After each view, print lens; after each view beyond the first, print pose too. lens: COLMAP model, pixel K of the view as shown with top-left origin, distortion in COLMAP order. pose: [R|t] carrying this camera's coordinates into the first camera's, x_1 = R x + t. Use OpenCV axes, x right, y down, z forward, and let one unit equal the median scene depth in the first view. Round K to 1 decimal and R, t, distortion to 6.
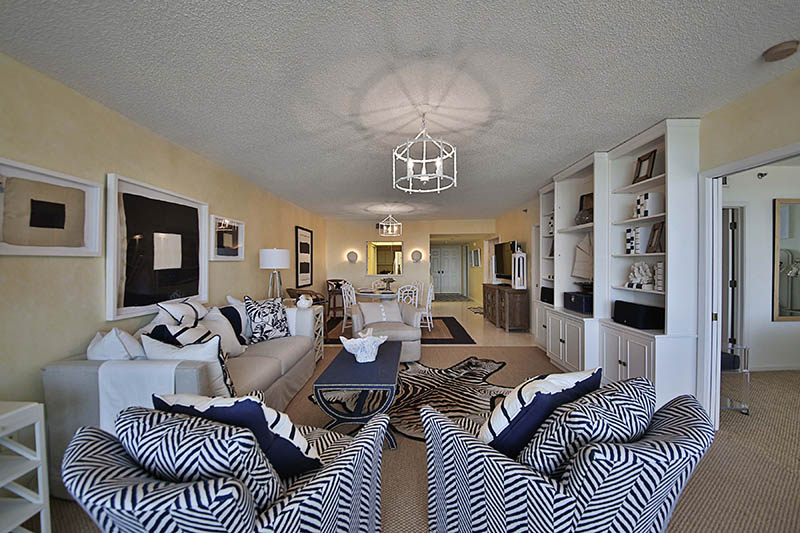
lens RADIAL K [[299.2, 0, 400.0], [0, 299.2, 266.5], [0, 0, 1]] dist [0.000371, 0.000017]
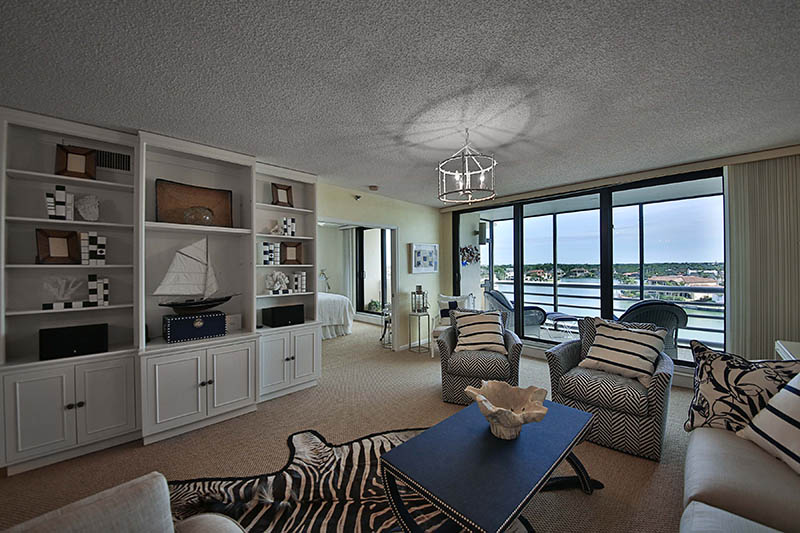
lens RADIAL K [[299.2, 0, 400.0], [0, 299.2, 266.5], [0, 0, 1]] dist [0.000371, 0.000017]
pose [[-0.710772, 0.014494, 0.703274, -0.387388], [0.018488, 0.999827, -0.001921, -0.025734], [-0.703180, 0.011637, -0.710917, 1.535787]]
